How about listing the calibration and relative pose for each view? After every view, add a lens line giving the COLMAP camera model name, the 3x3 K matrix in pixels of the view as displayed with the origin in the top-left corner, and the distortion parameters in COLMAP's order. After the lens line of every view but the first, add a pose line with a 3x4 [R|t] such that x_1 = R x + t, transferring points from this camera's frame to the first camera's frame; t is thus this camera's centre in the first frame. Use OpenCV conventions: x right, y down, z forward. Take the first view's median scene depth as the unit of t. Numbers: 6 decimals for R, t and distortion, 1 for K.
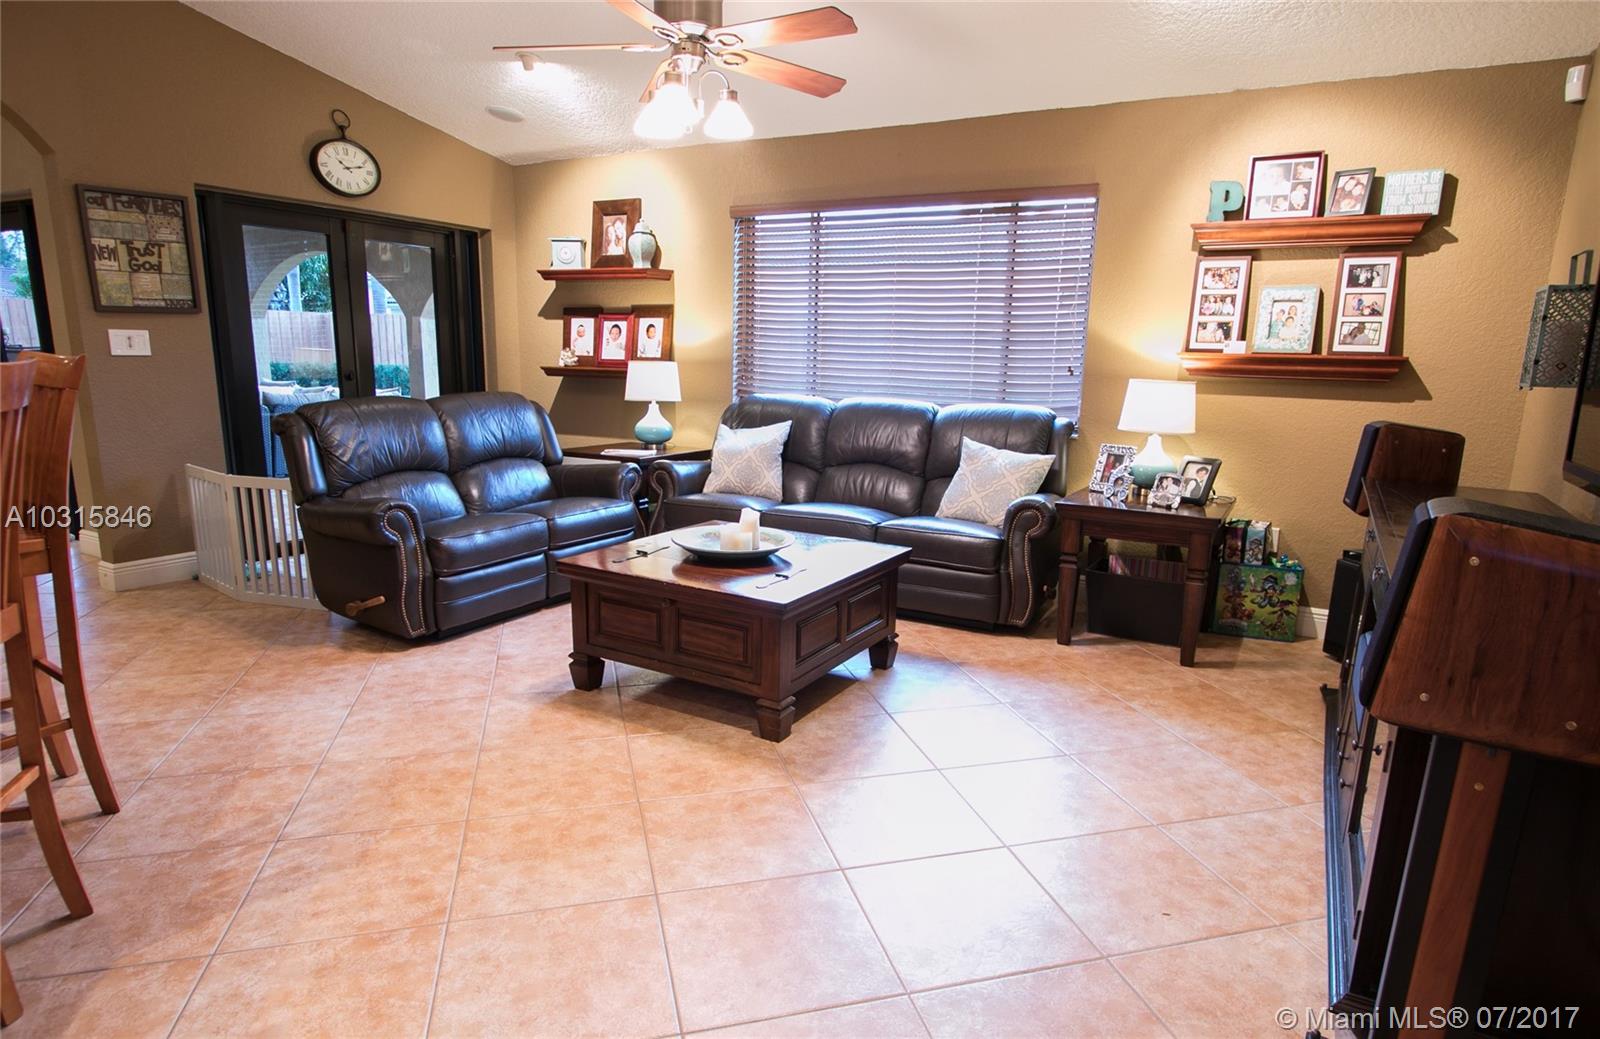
lens RADIAL K [[882.0, 0, 800.0], [0, 882.0, 519.5], [0, 0, 1]] dist [0.000643, 0.000218]
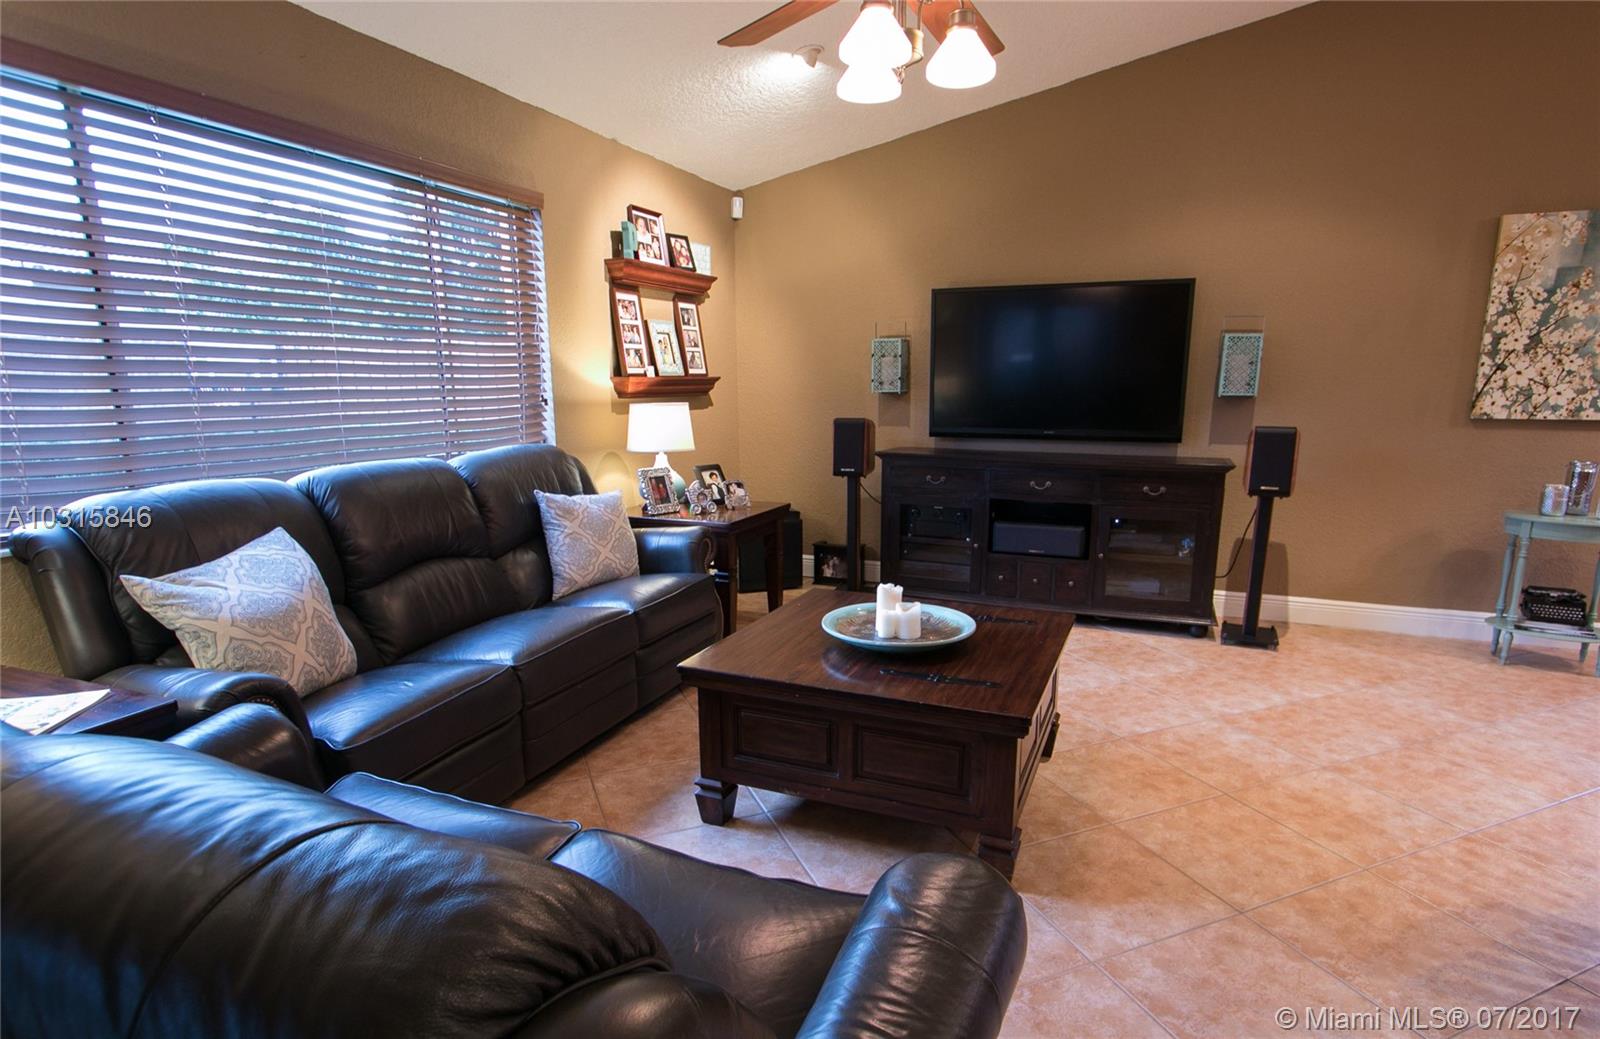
lens RADIAL K [[815.5, 0, 844.2], [0, 815.5, 548.1], [0, 0, 1]] dist [-0.012875, 0.000019]
pose [[-0.123762, -0.223092, 0.966909, -0.745782], [0.190249, 0.950990, 0.243770, -0.224276], [-0.973904, 0.214123, -0.075254, 1.057241]]
